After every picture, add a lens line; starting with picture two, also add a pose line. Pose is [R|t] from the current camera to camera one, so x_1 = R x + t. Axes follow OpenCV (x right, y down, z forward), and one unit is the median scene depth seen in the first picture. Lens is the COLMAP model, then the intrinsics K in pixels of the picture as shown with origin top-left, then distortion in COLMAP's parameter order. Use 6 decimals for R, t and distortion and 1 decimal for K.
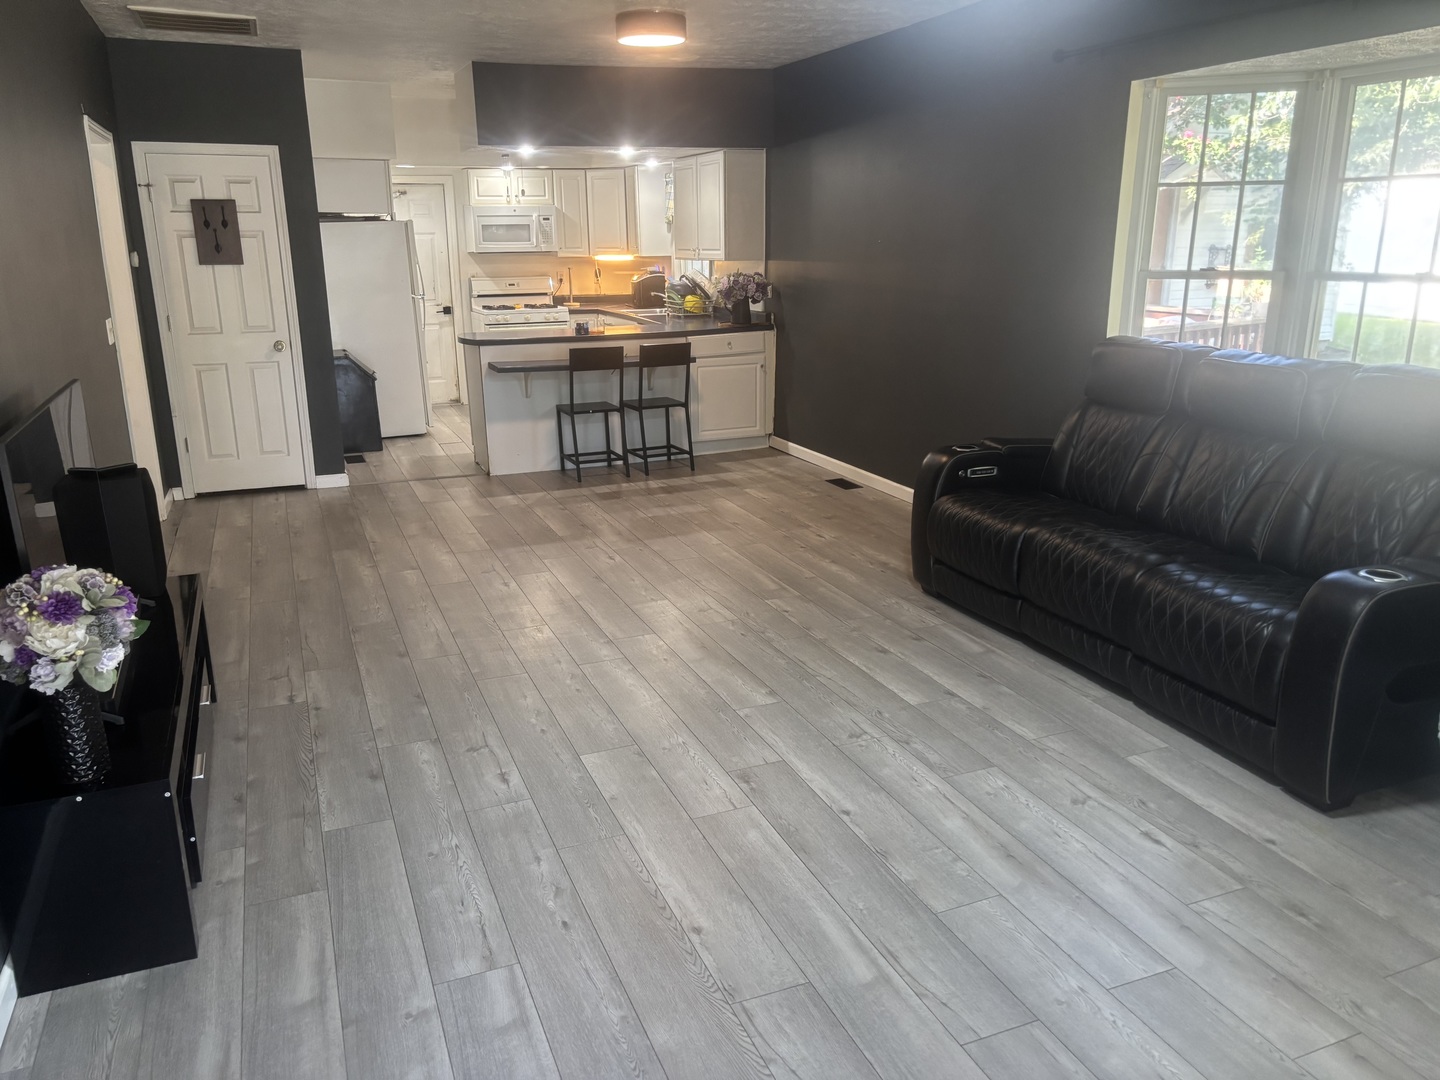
lens RADIAL K [[1087.2, 0, 718.8], [0, 1087.2, 537.2], [0, 0, 1]] dist [0.034151, -0.004566]
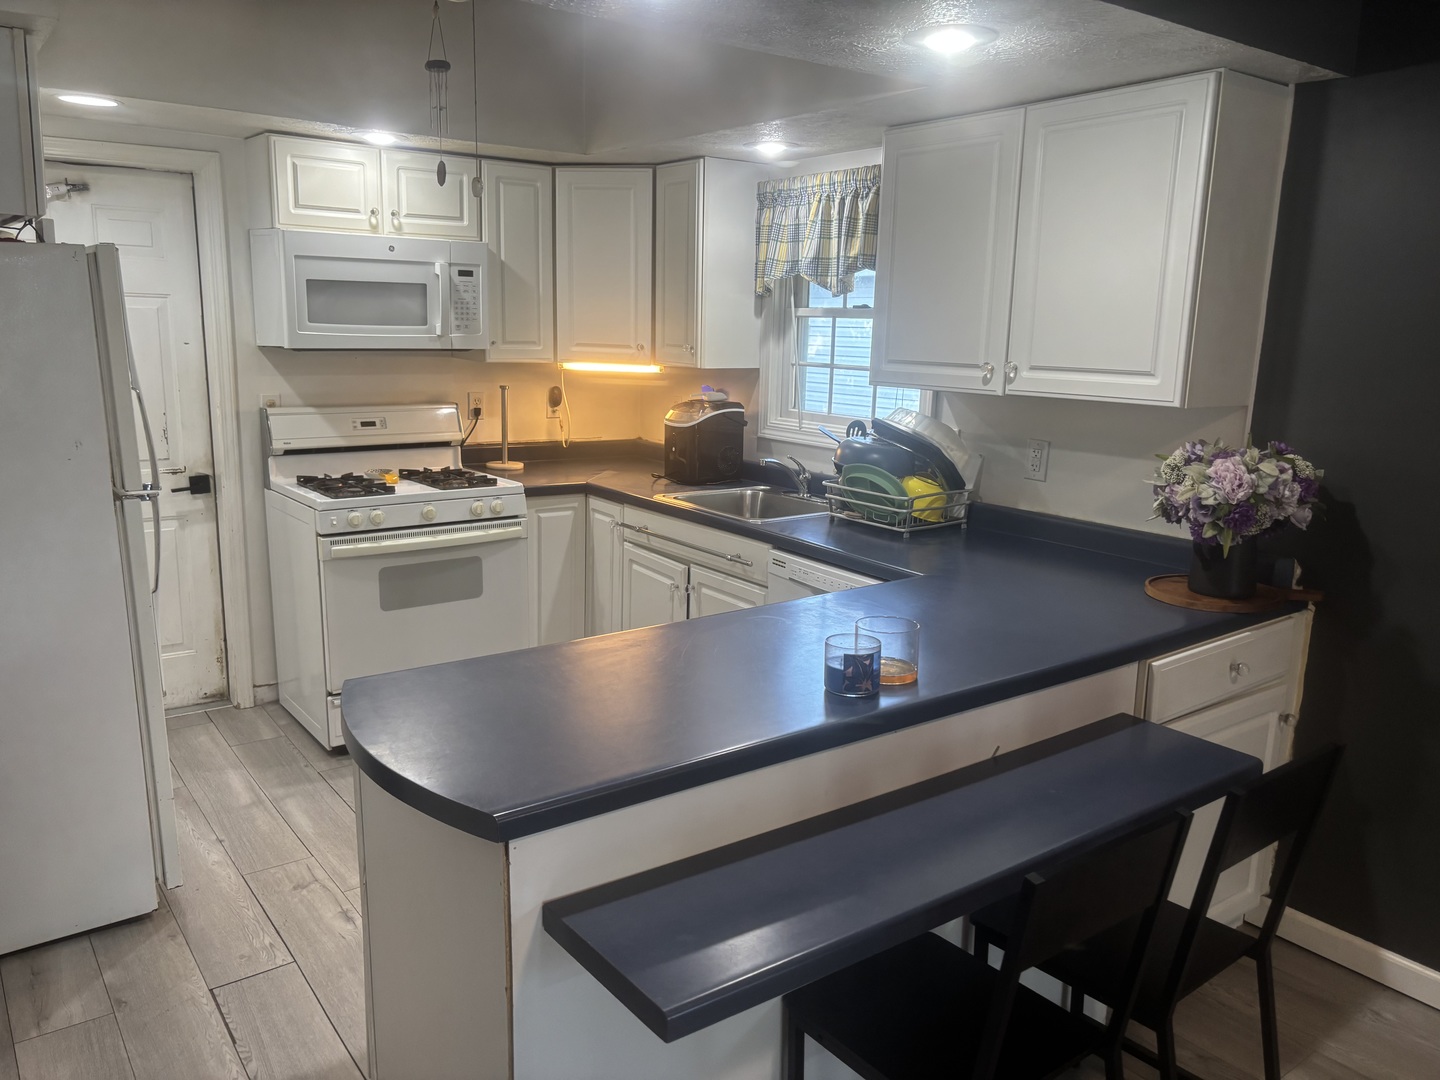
lens RADIAL K [[1087.2, 0, 720.2], [0, 1087.2, 541.6], [0, 0, 1]] dist [0.034151, -0.004566]
pose [[0.967237, -0.015805, 0.253383, -0.169902], [0.033695, 0.997222, -0.066423, -0.157397], [-0.251629, 0.072784, 0.965083, 0.576591]]
